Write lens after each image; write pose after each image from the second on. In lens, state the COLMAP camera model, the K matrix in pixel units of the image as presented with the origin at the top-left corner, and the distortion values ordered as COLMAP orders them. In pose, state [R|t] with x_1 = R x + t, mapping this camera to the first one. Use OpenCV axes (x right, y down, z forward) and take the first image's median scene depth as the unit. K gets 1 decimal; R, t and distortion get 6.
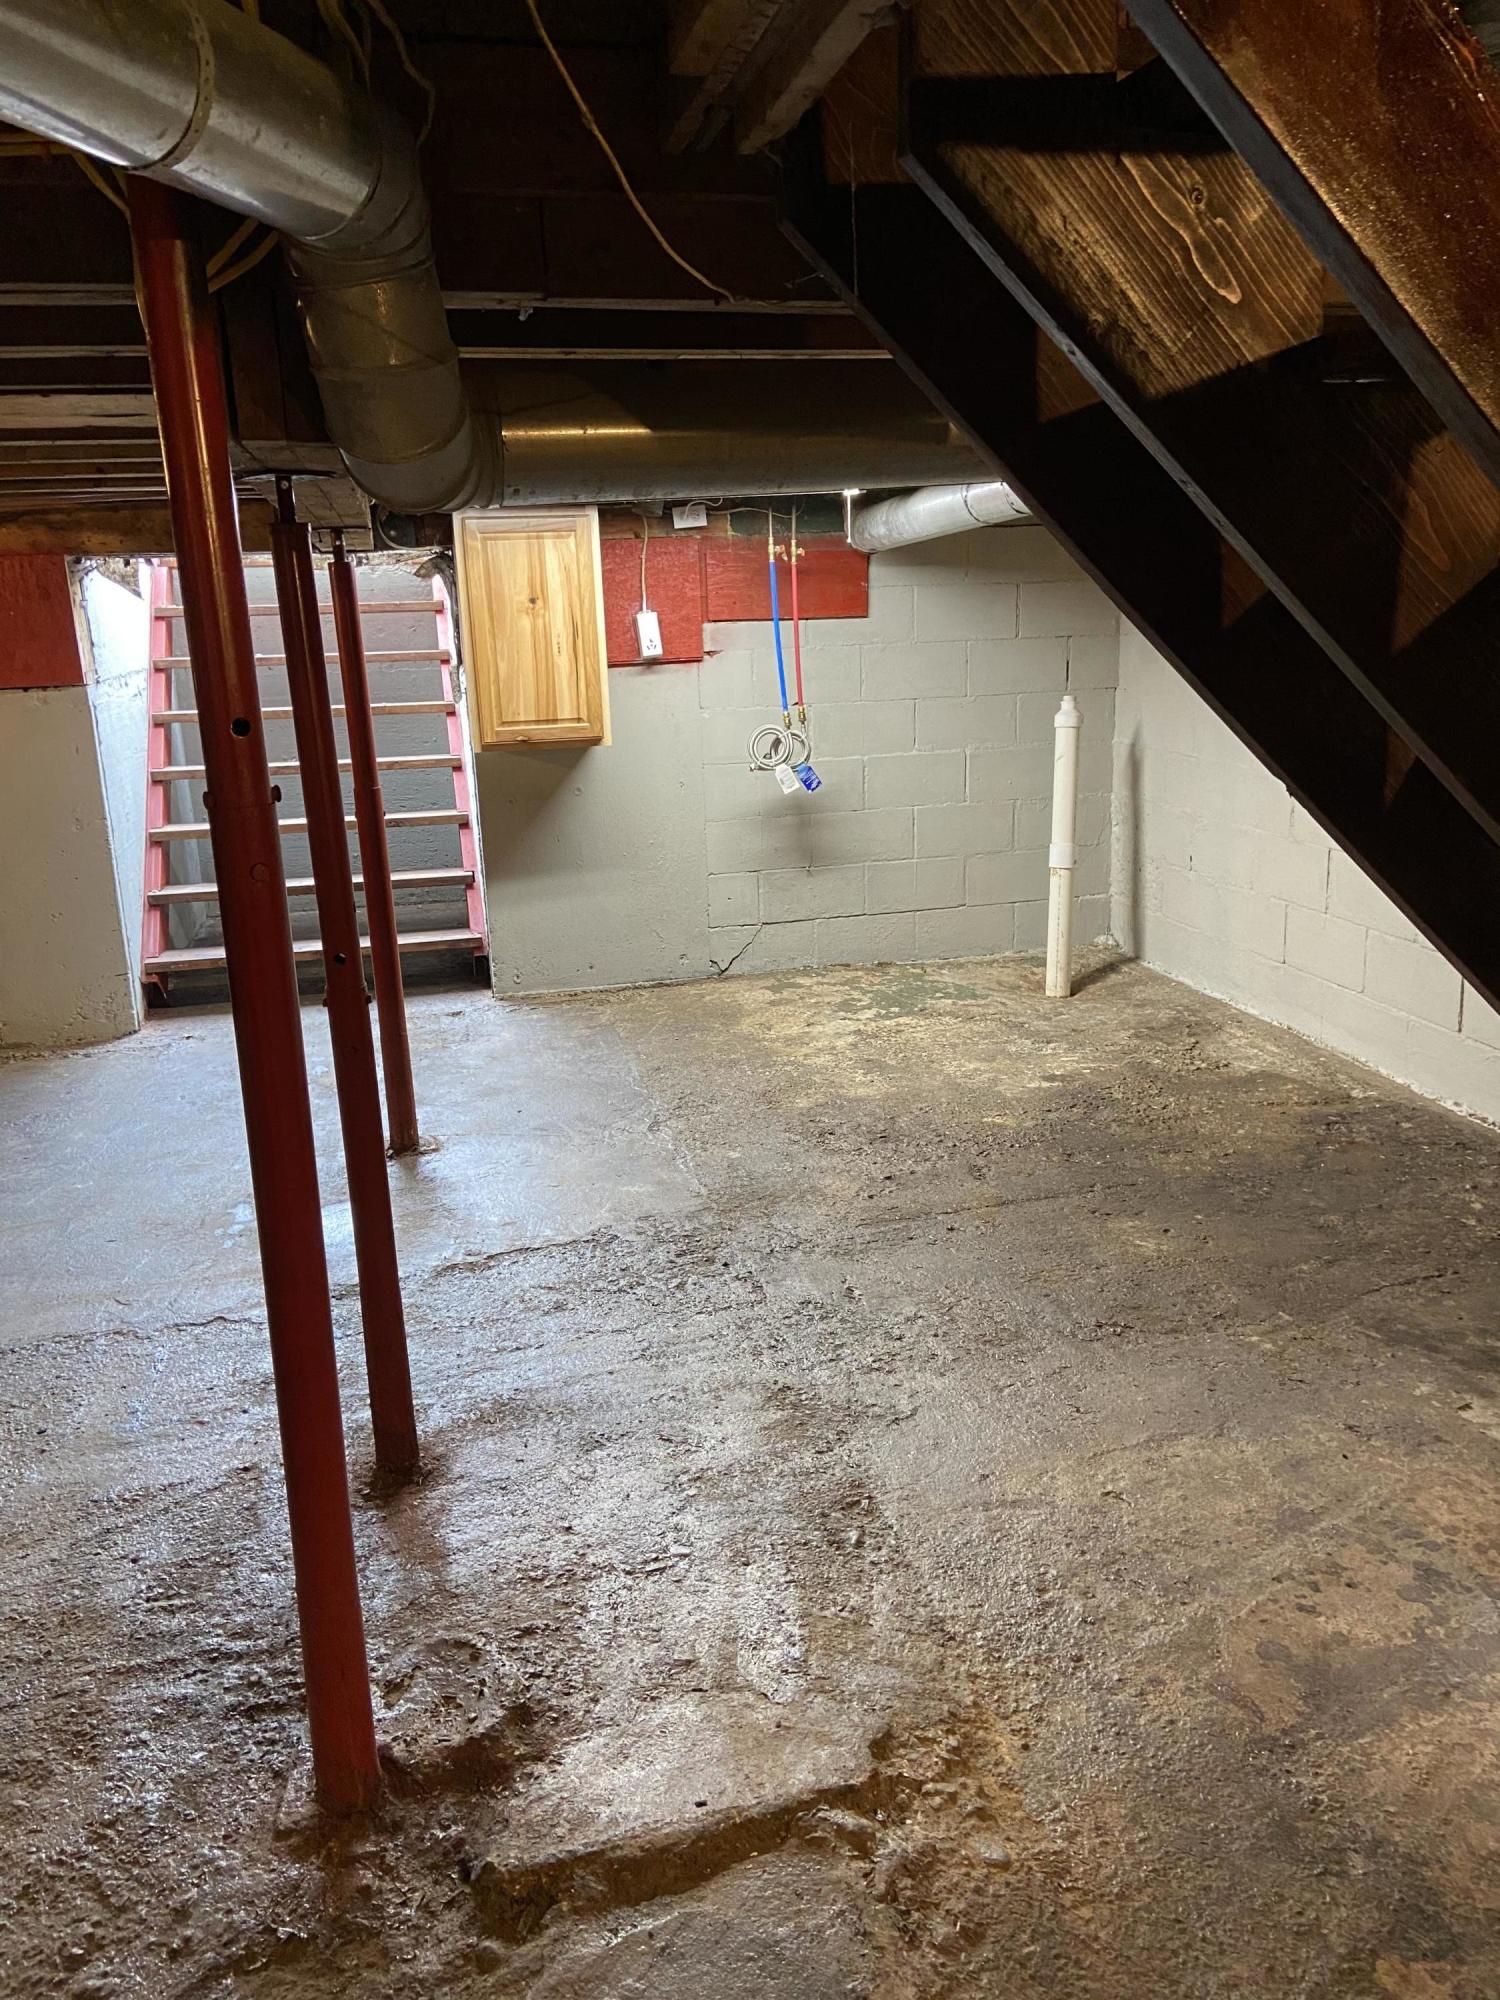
lens RADIAL K [[1506.7, 0, 751.4], [0, 1506.7, 967.6], [0, 0, 1]] dist [0.107067, -0.128644]
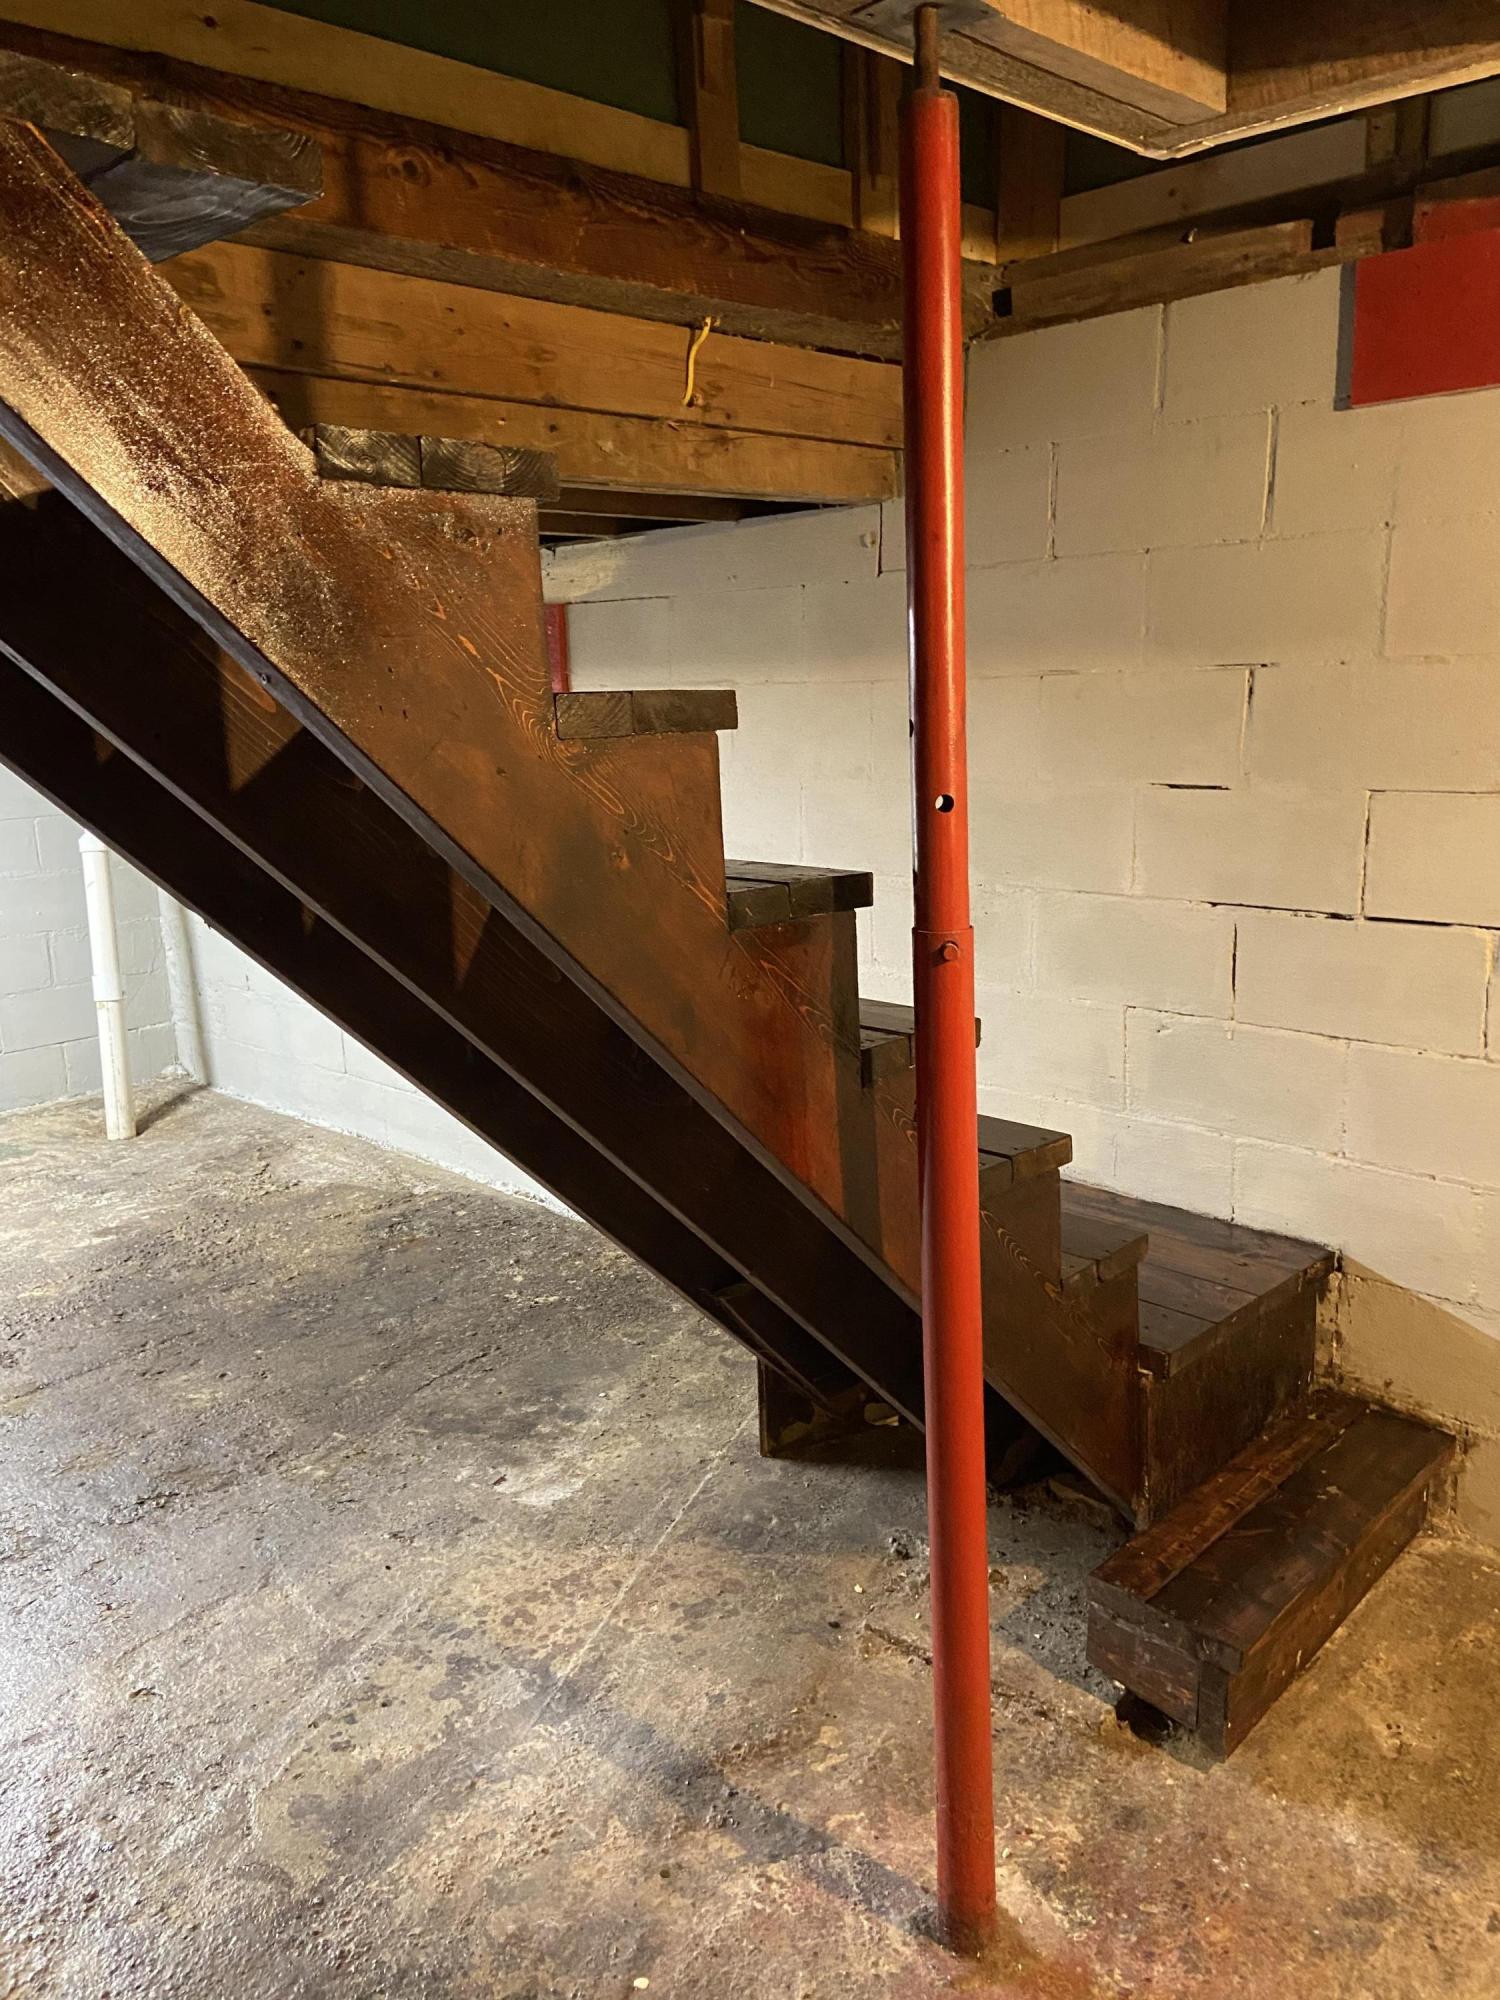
lens RADIAL K [[1506.7, 0, 752.4], [0, 1506.7, 964.4], [0, 0, 1]] dist [0.107067, -0.128644]
pose [[0.843503, -0.093658, 0.528896, 0.057994], [0.131984, 0.990631, -0.035069, -0.003700], [-0.520657, 0.099386, 0.847962, -0.008387]]
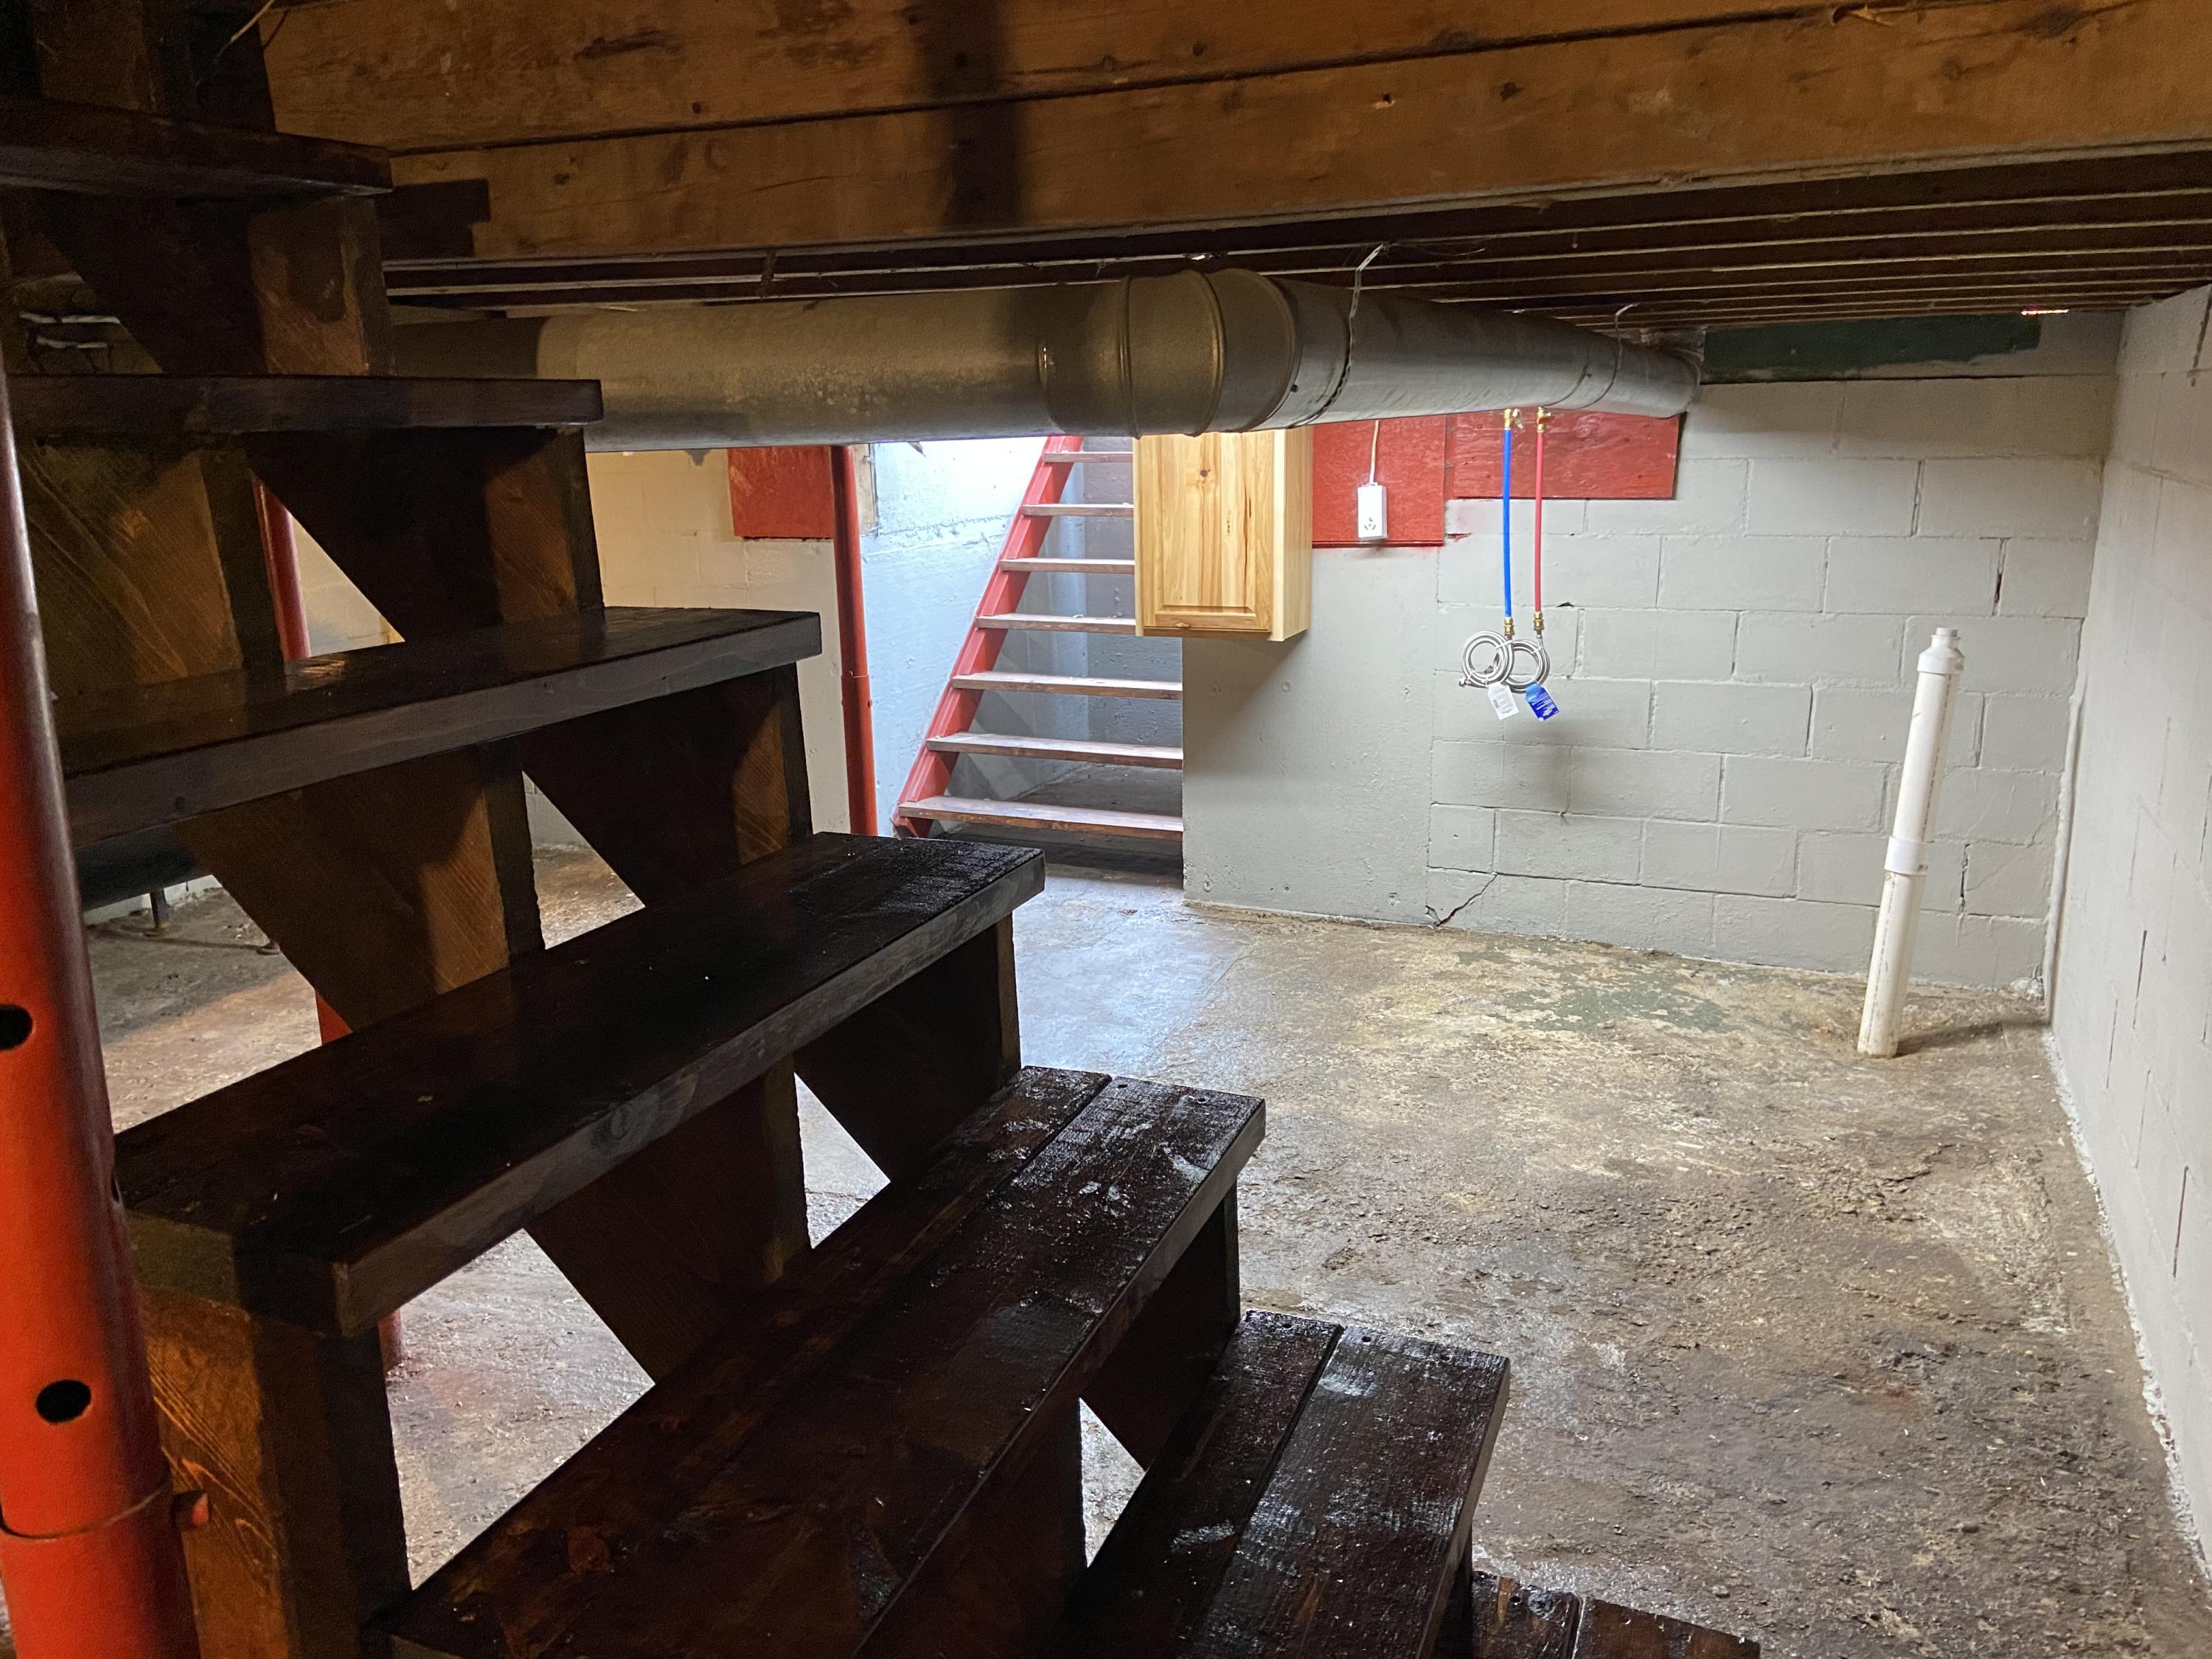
lens RADIAL K [[1666.4, 0, 1097.6], [0, 1666.4, 814.8], [0, 0, 1]] dist [0.107067, -0.128644]
pose [[0.806419, 0.157026, -0.570115, 0.465071], [-0.150491, 0.986853, 0.058940, -0.110359], [0.571874, 0.038267, 0.819448, 0.205309]]
